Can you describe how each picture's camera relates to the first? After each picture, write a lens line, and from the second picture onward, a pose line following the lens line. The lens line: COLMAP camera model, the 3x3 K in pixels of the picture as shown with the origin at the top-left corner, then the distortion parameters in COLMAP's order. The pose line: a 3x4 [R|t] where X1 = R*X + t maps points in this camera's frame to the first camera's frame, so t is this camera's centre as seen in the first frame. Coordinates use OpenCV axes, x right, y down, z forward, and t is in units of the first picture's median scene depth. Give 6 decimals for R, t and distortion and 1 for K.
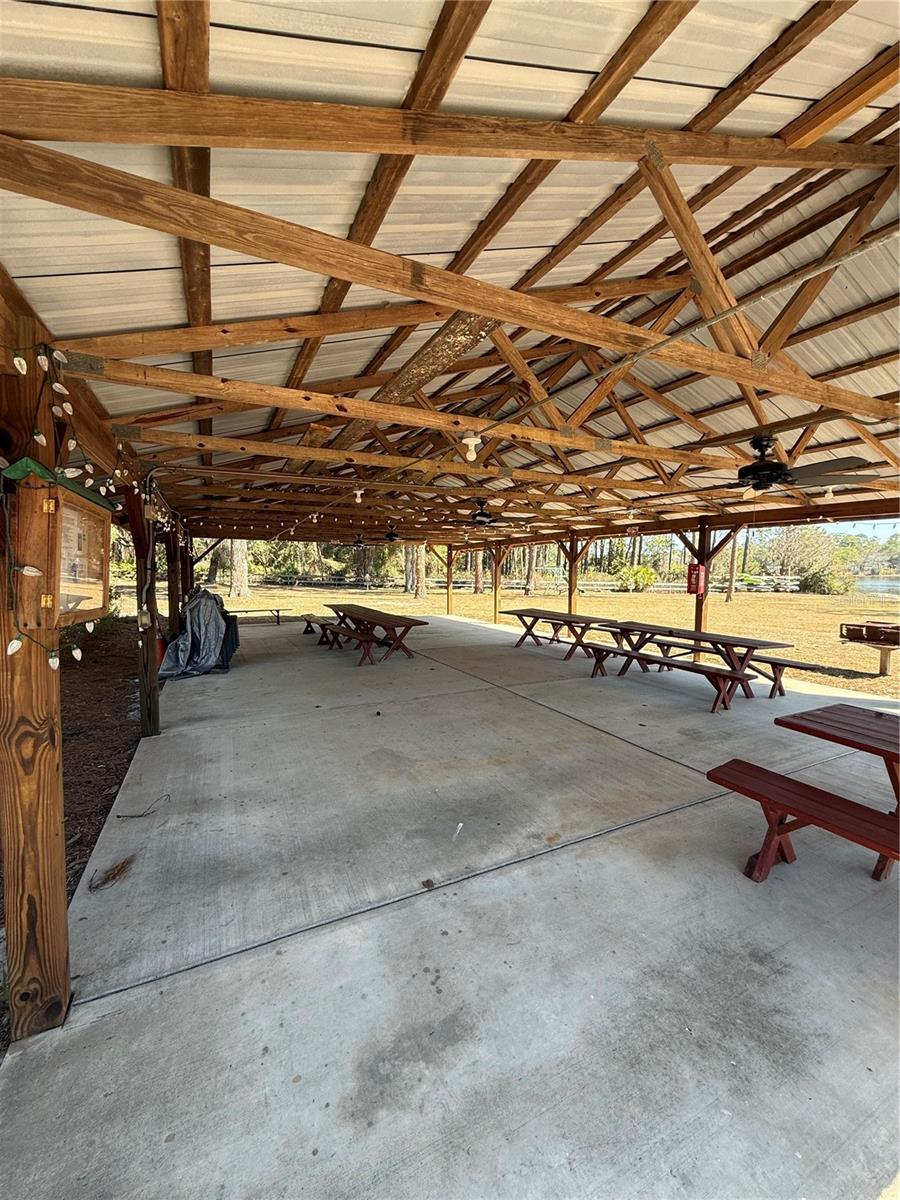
lens RADIAL K [[481.5, 0, 450.0], [0, 481.5, 600.0], [0, 0, 1]] dist [0.000668, 0.000353]
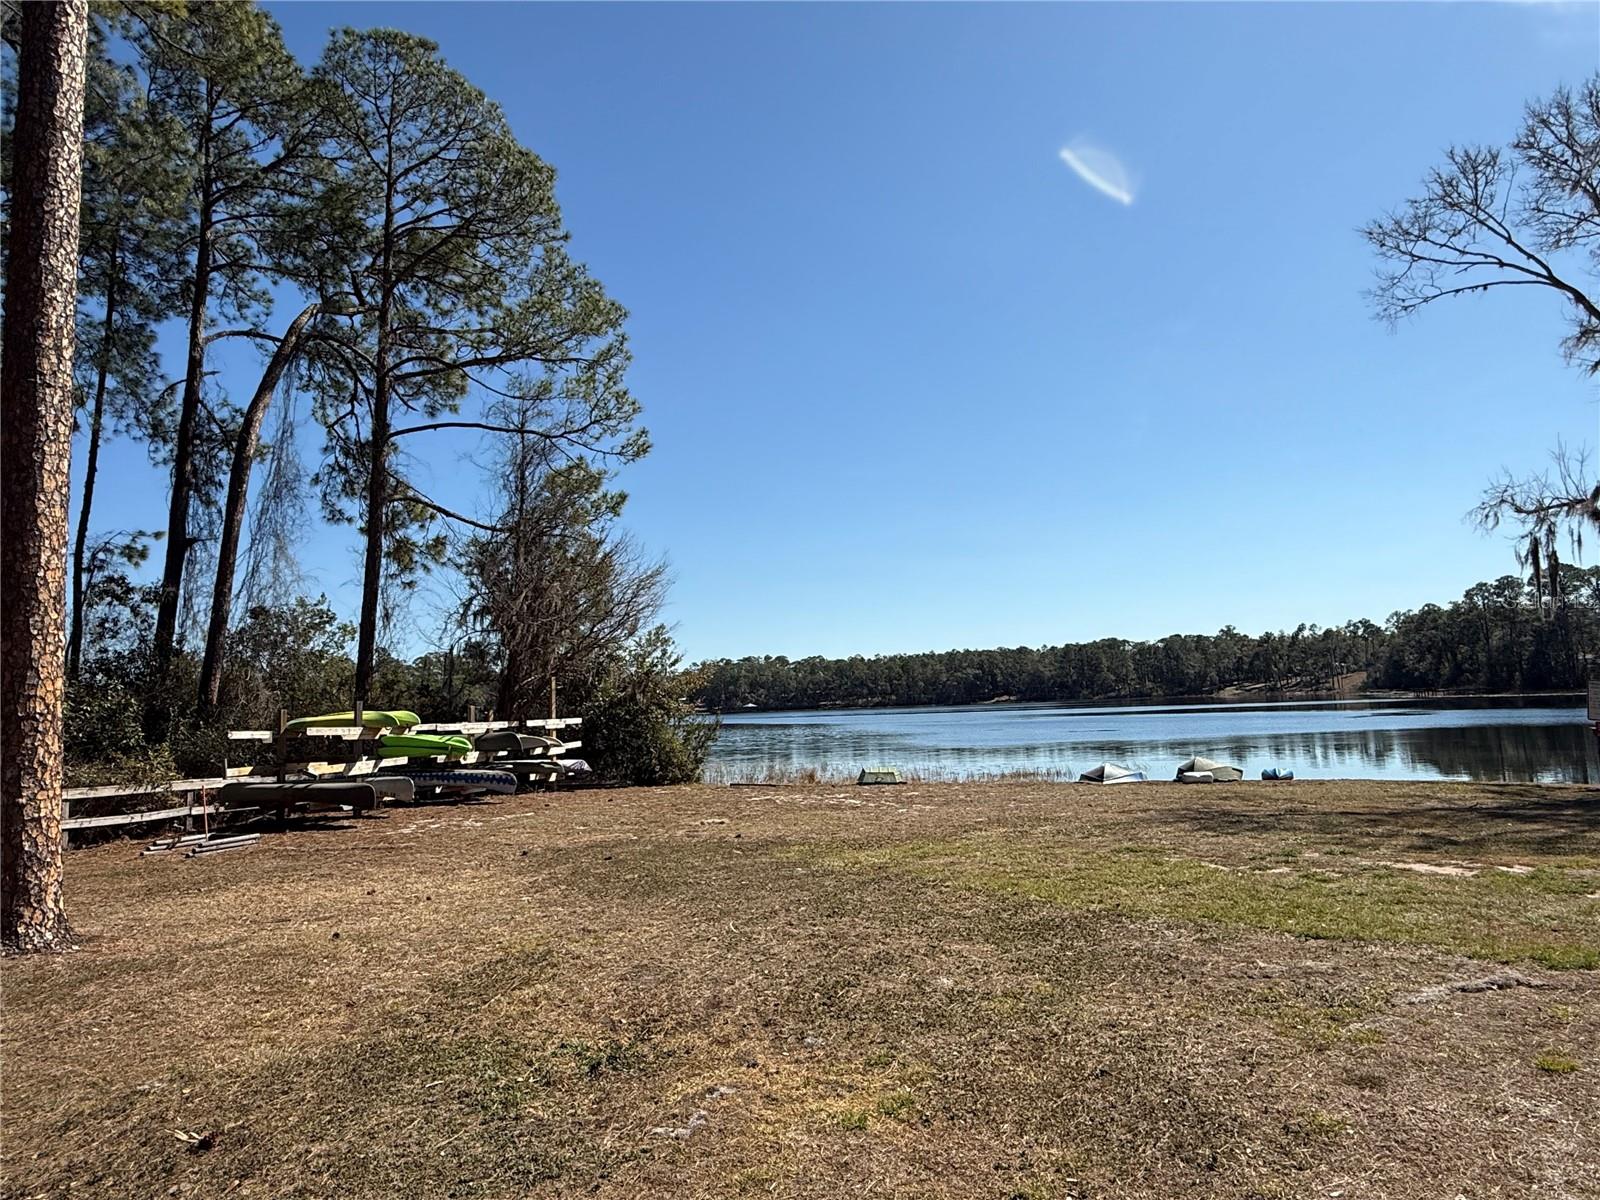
lens RADIAL K [[945.6, 0, 794.6], [0, 945.6, 601.9], [0, 0, 1]] dist [-0.006440, -0.000127]
pose [[0.498077, 0.076542, 0.863748, 0.486291], [0.092045, 0.985802, -0.140436, -0.039831], [-0.862234, 0.149452, 0.483960, 0.901625]]
